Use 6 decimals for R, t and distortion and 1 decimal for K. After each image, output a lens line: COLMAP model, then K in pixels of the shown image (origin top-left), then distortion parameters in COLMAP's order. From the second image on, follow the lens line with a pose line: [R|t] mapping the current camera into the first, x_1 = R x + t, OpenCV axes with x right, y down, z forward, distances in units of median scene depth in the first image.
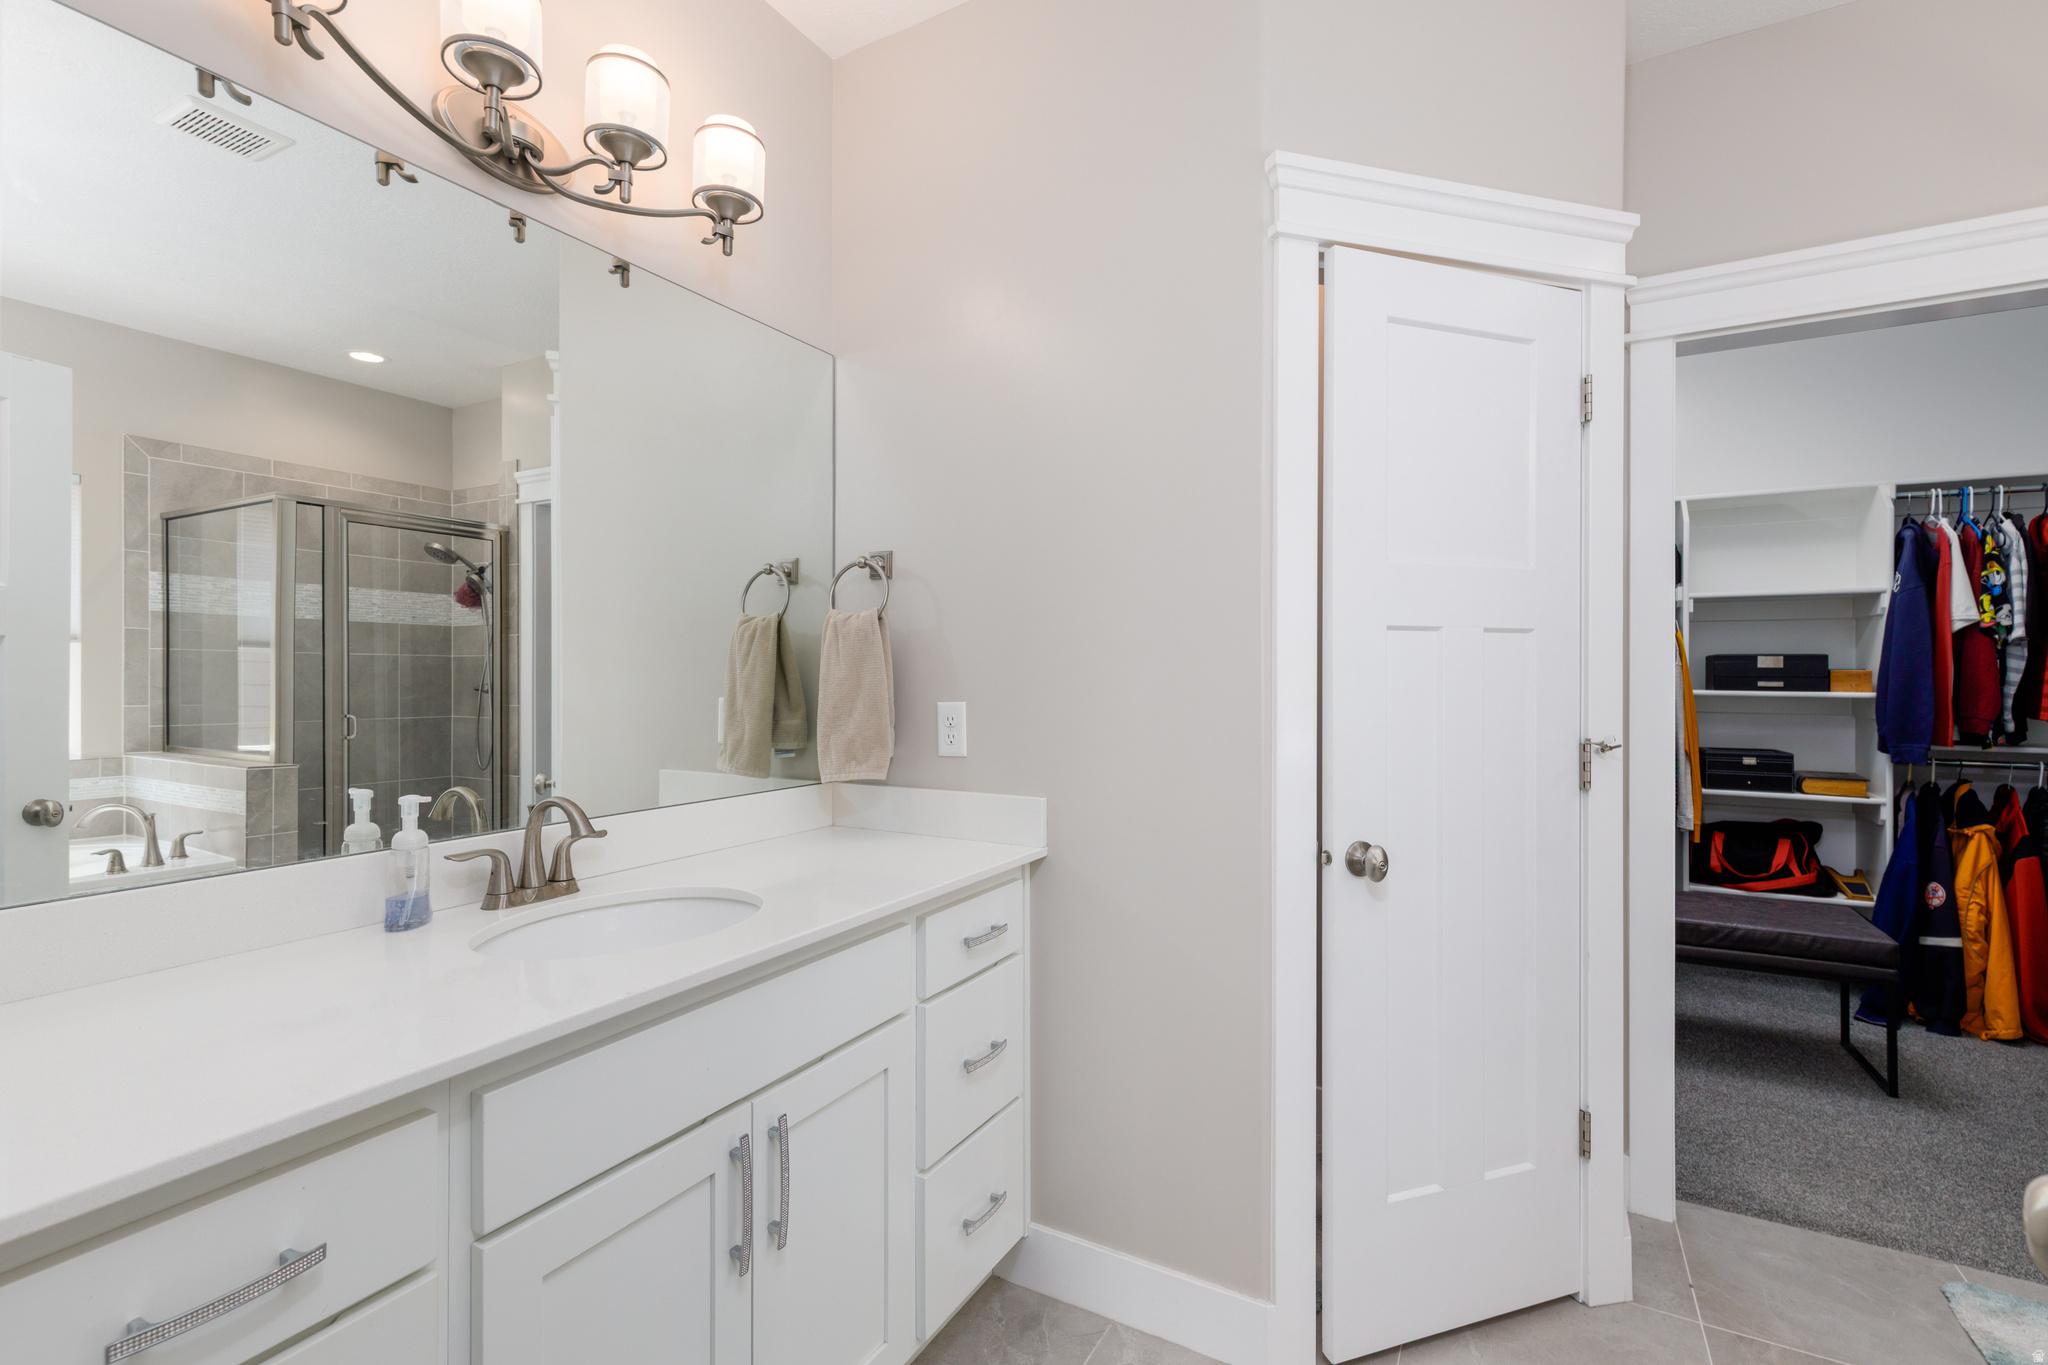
lens RADIAL K [[932.3, 0, 1010.6], [0, 932.3, 675.2], [0, 0, 1]] dist [0.000815, 0.001278]
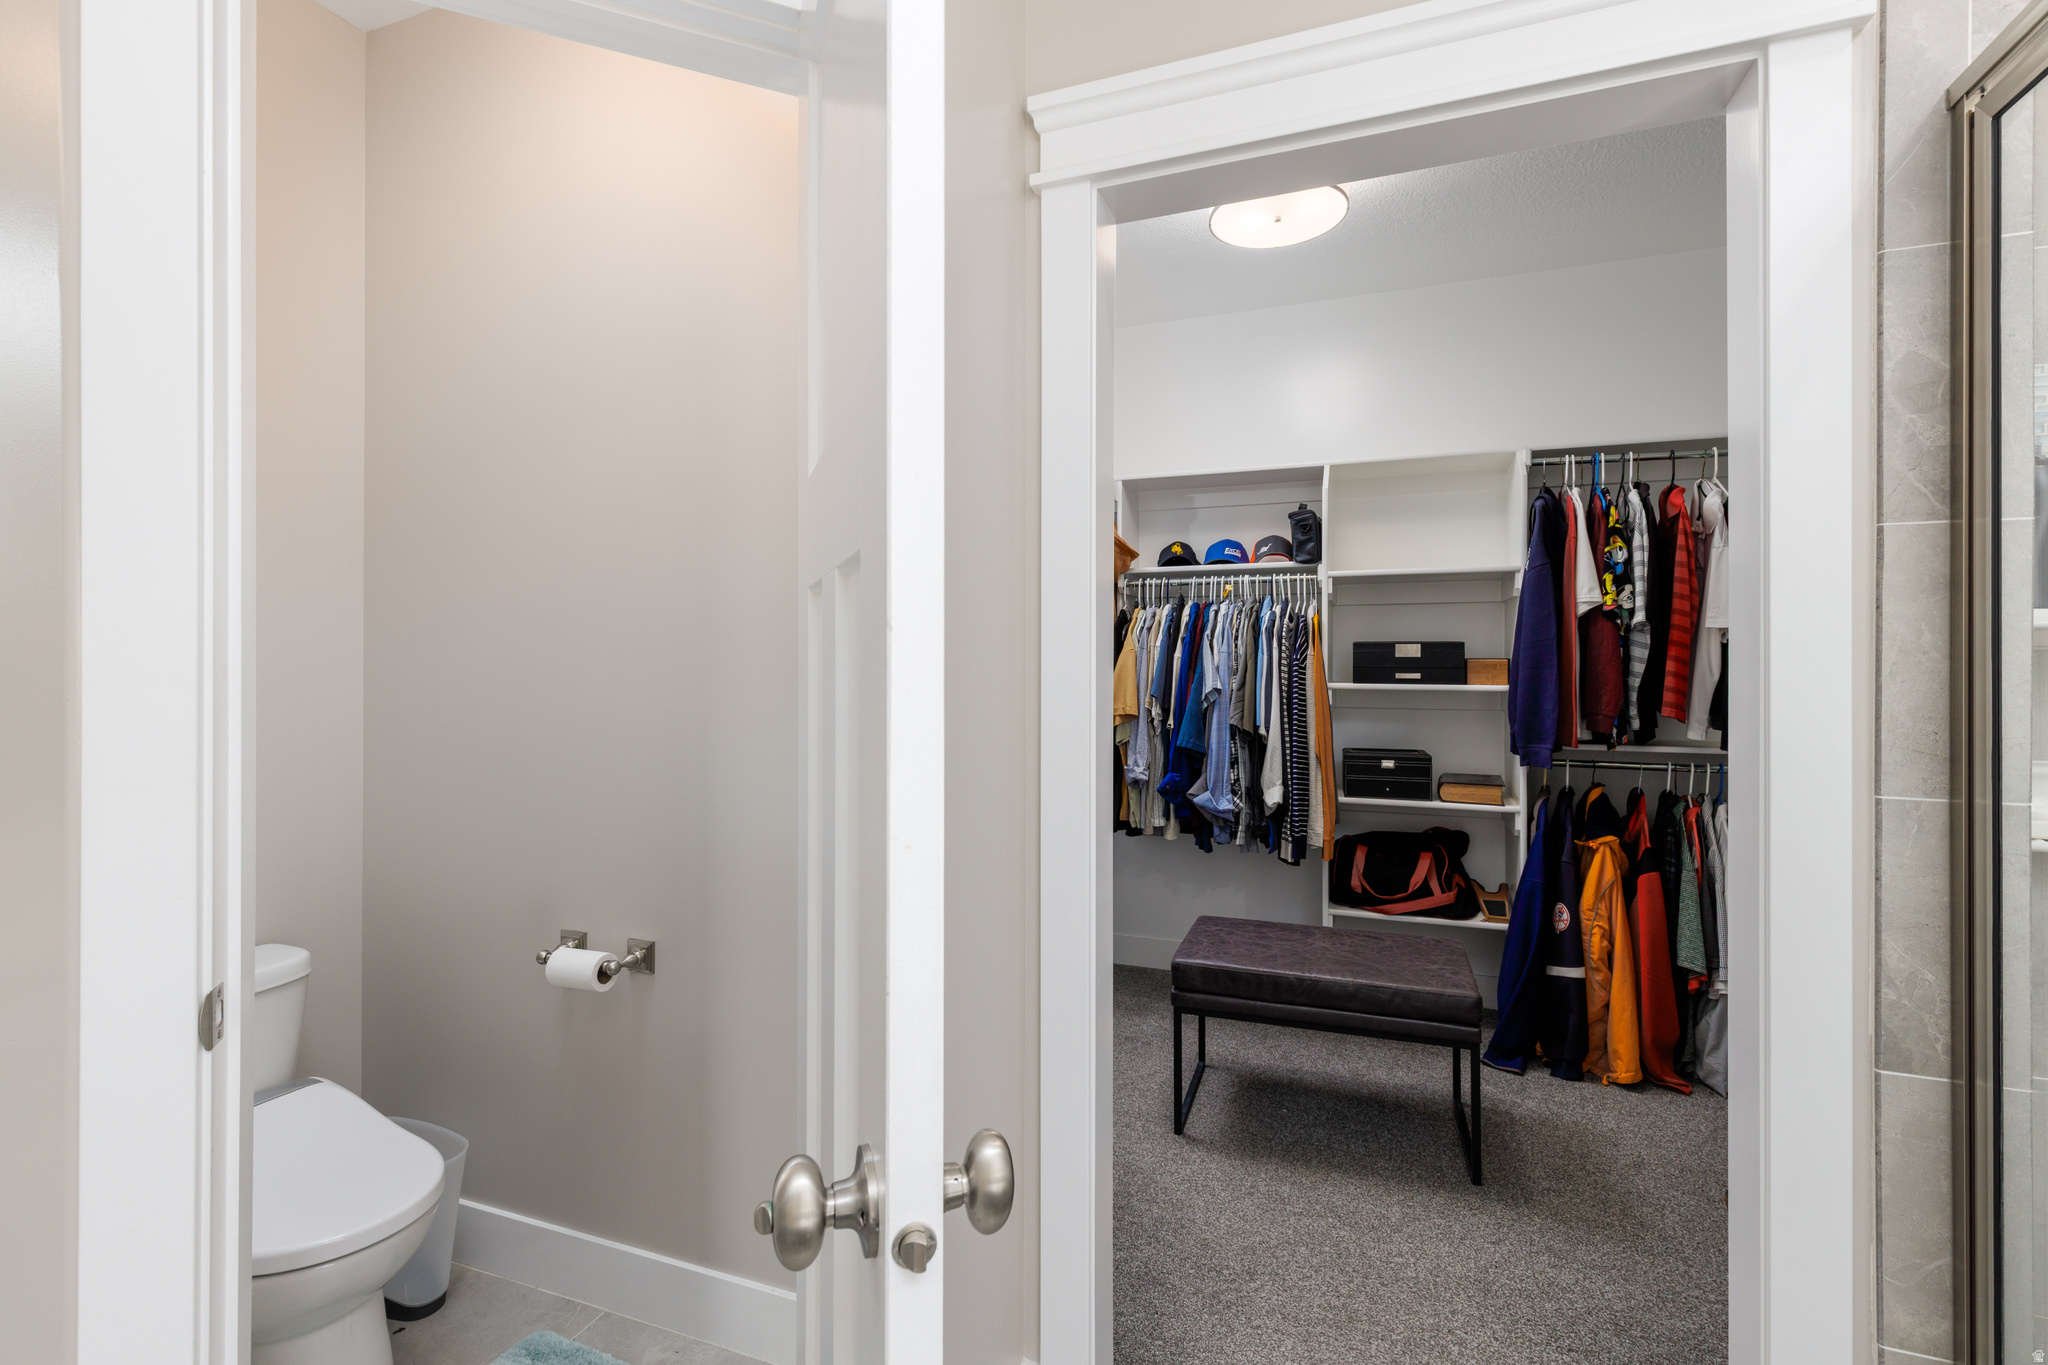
lens RADIAL K [[932.3, 0, 1020.6], [0, 932.3, 663.3], [0, 0, 1]] dist [0.000815, 0.001278]
pose [[0.989102, -0.002222, 0.147215, 0.358819], [0.002475, 0.999996, -0.001538, -0.002008], [-0.147211, 0.001885, 0.989103, 0.210267]]
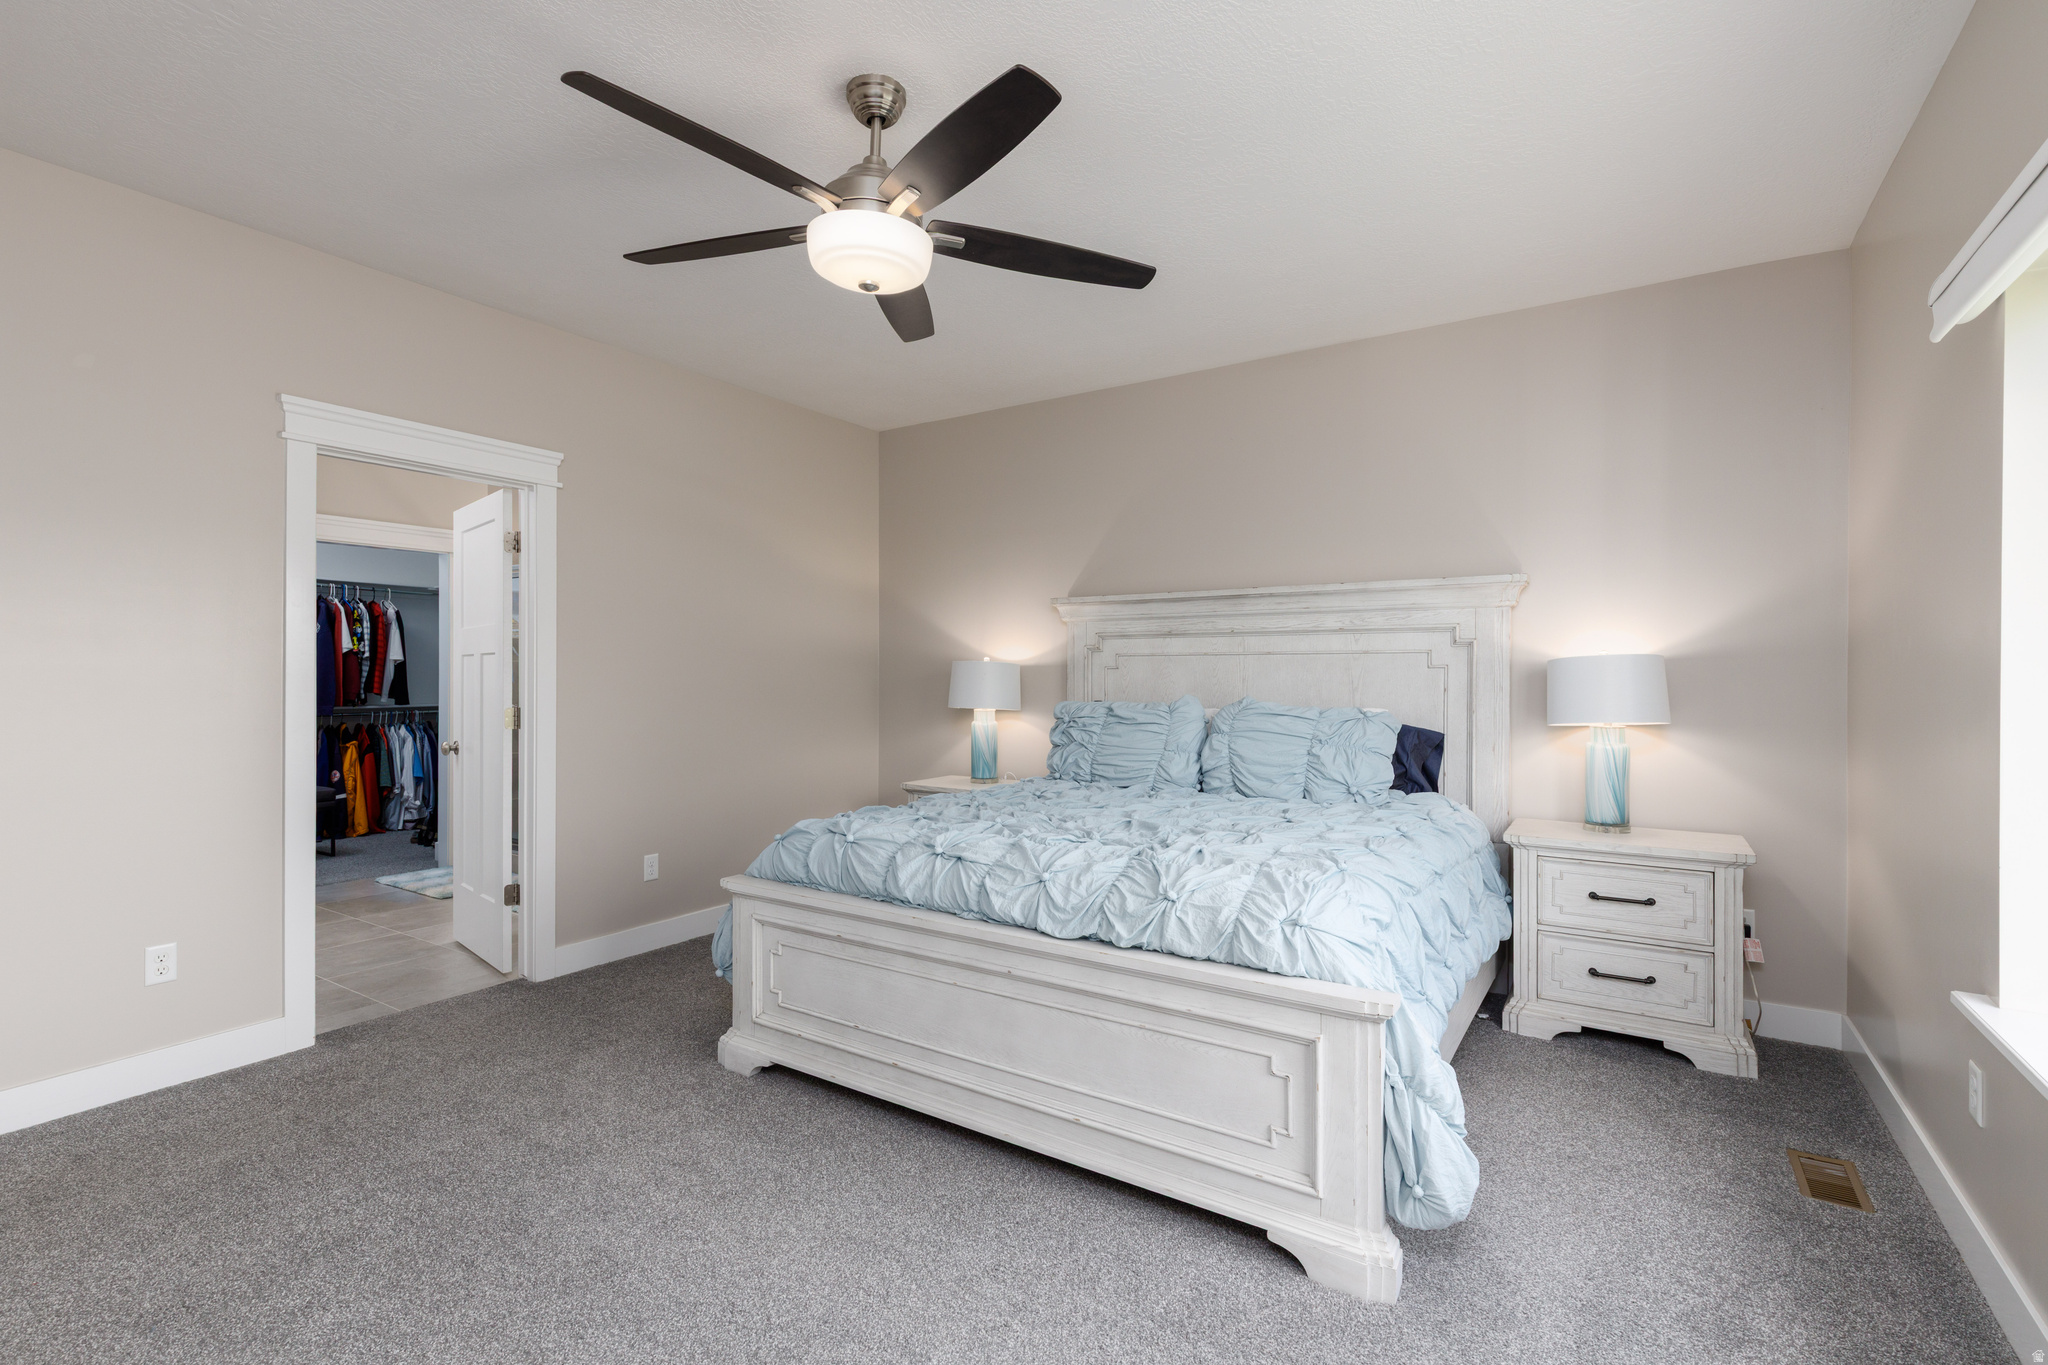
lens RADIAL K [[932.3, 0, 1010.0], [0, 932.3, 673.5], [0, 0, 1]] dist [0.000815, 0.001278]
pose [[0.072697, 0.000967, 0.997354, -1.012523], [-0.003507, 0.999994, -0.000714, -0.003303], [-0.997348, -0.003446, 0.072700, -0.683991]]
